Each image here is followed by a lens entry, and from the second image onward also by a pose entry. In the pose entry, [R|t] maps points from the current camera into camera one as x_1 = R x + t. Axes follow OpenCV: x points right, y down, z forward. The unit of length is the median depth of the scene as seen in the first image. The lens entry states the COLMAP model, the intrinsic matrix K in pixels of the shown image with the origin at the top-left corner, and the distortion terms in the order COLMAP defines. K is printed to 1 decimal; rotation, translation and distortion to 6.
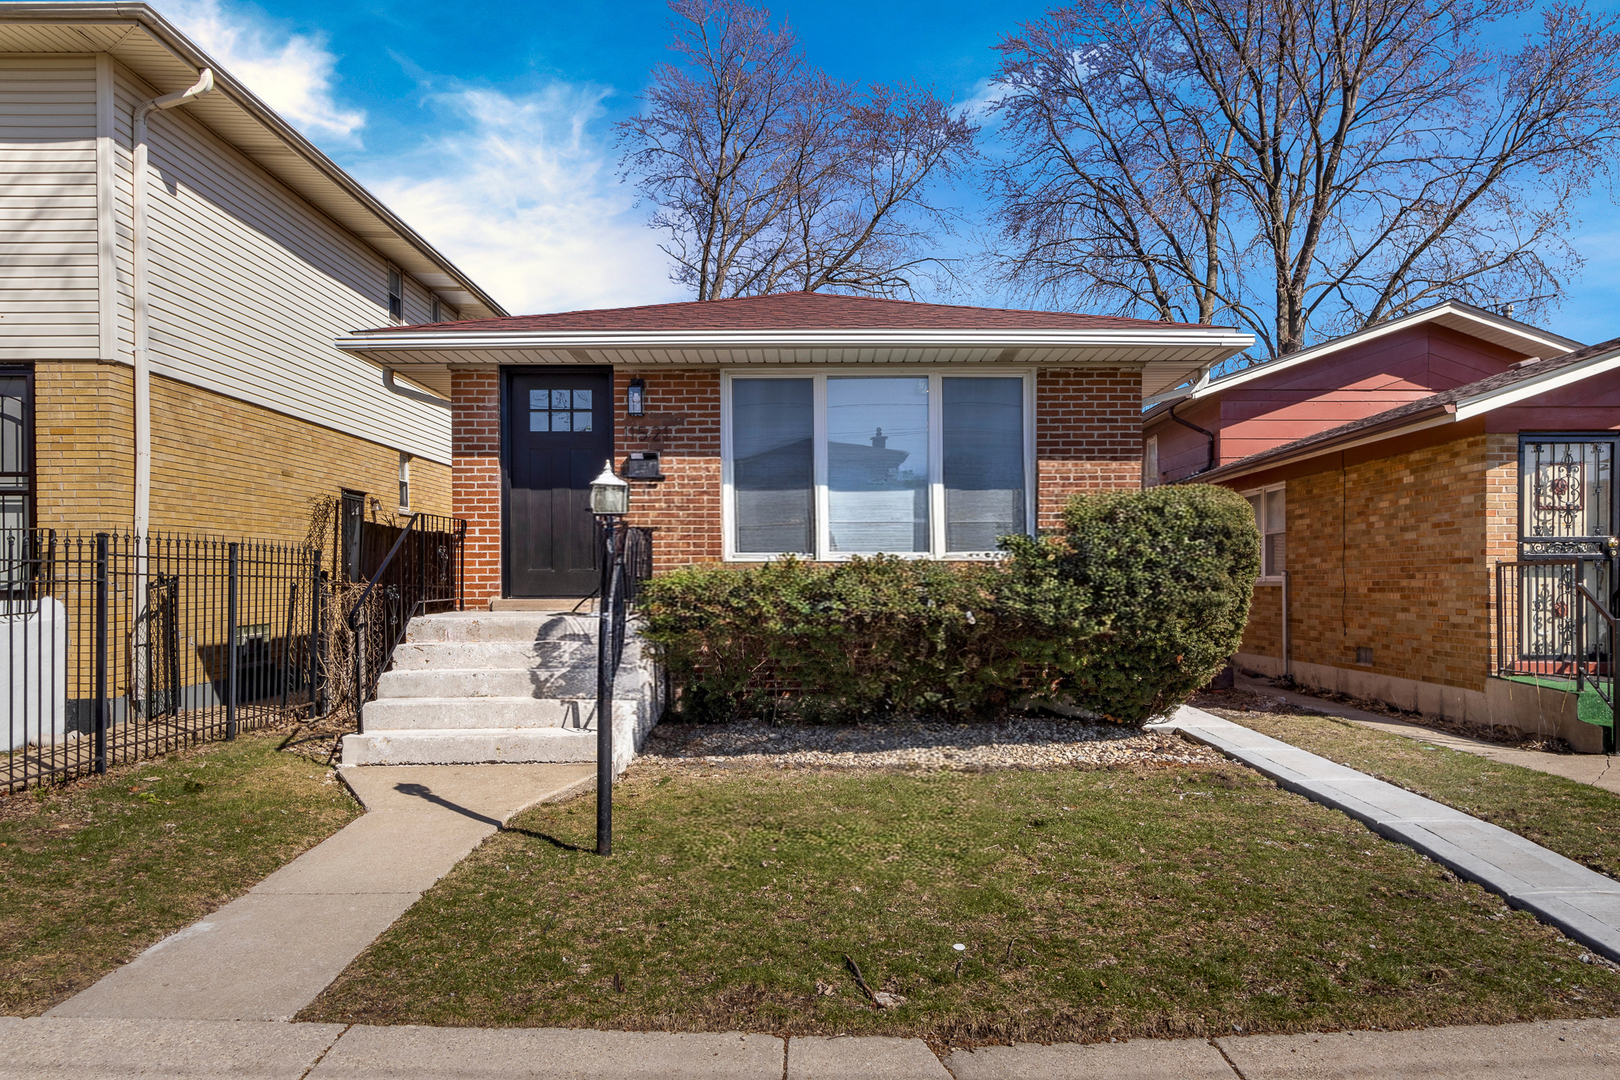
lens RADIAL K [[1210.7, 0, 820.9], [0, 1210.7, 588.2], [0, 0, 1]] dist [0.006224, 0.001386]
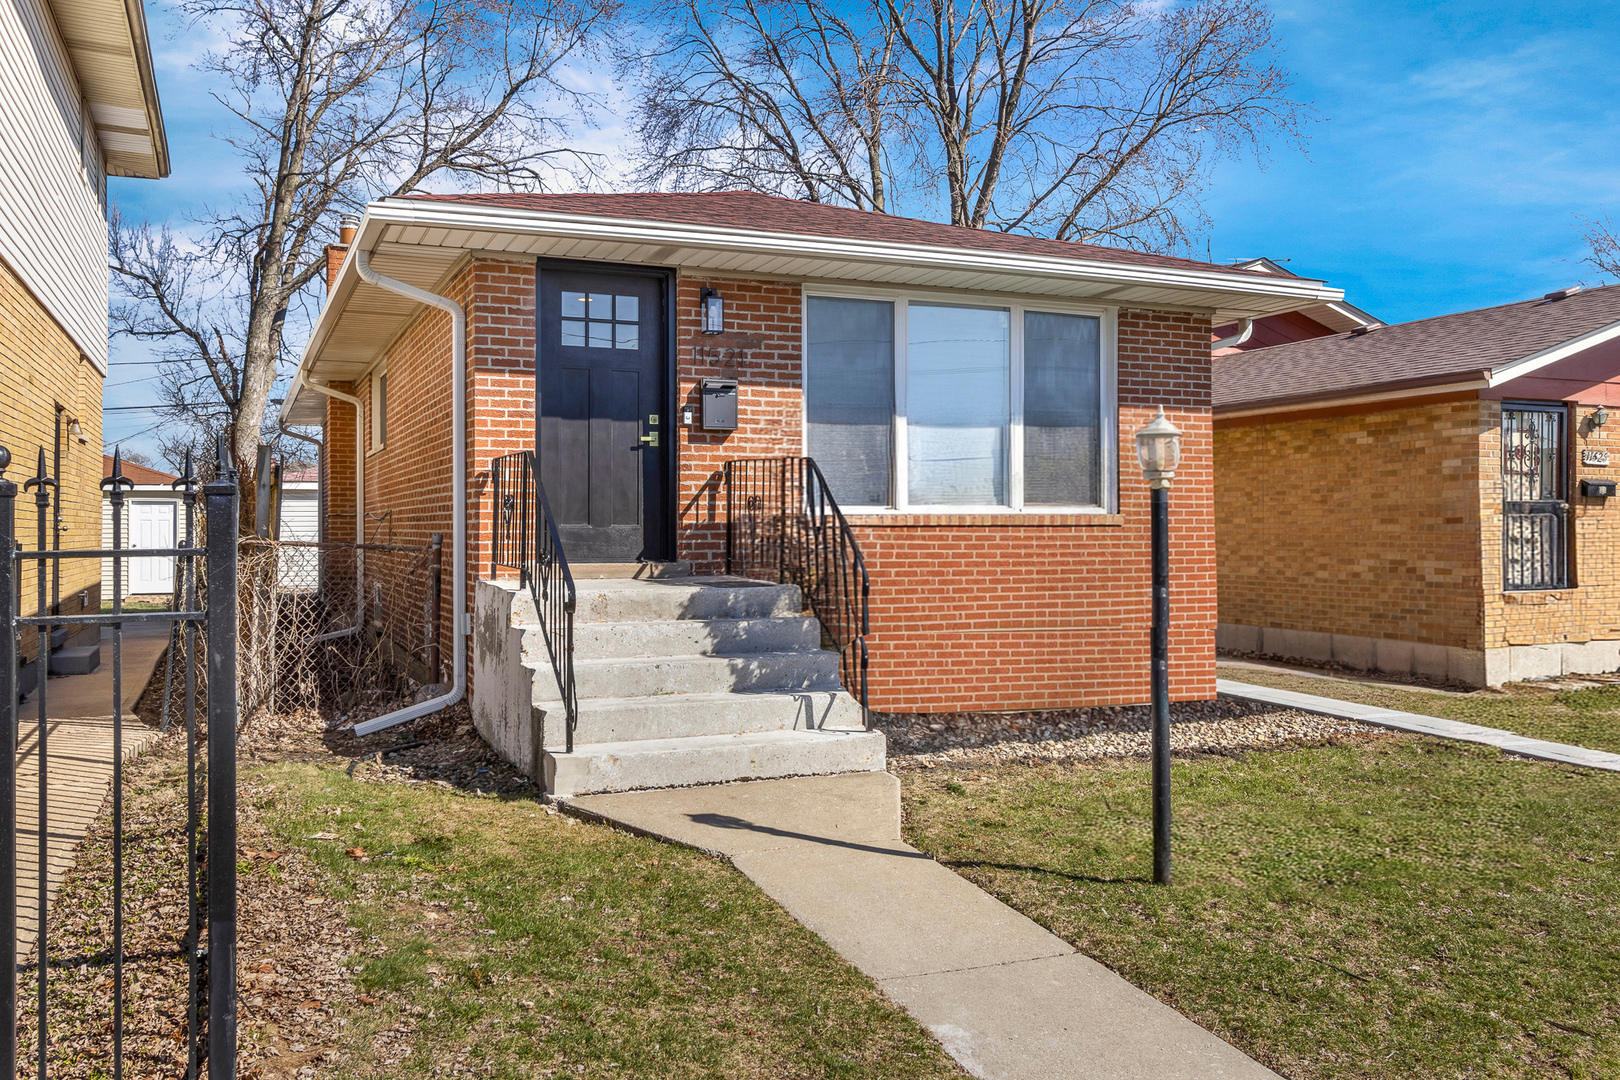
lens RADIAL K [[1368.3, 0, 808.8], [0, 1368.3, 534.2], [0, 0, 1]] dist [0.009873, 0.005794]
pose [[0.924747, 0.004244, 0.380559, -0.430515], [-0.005437, 0.999983, 0.002058, -0.011595], [-0.380543, -0.003972, 0.924755, 0.132793]]
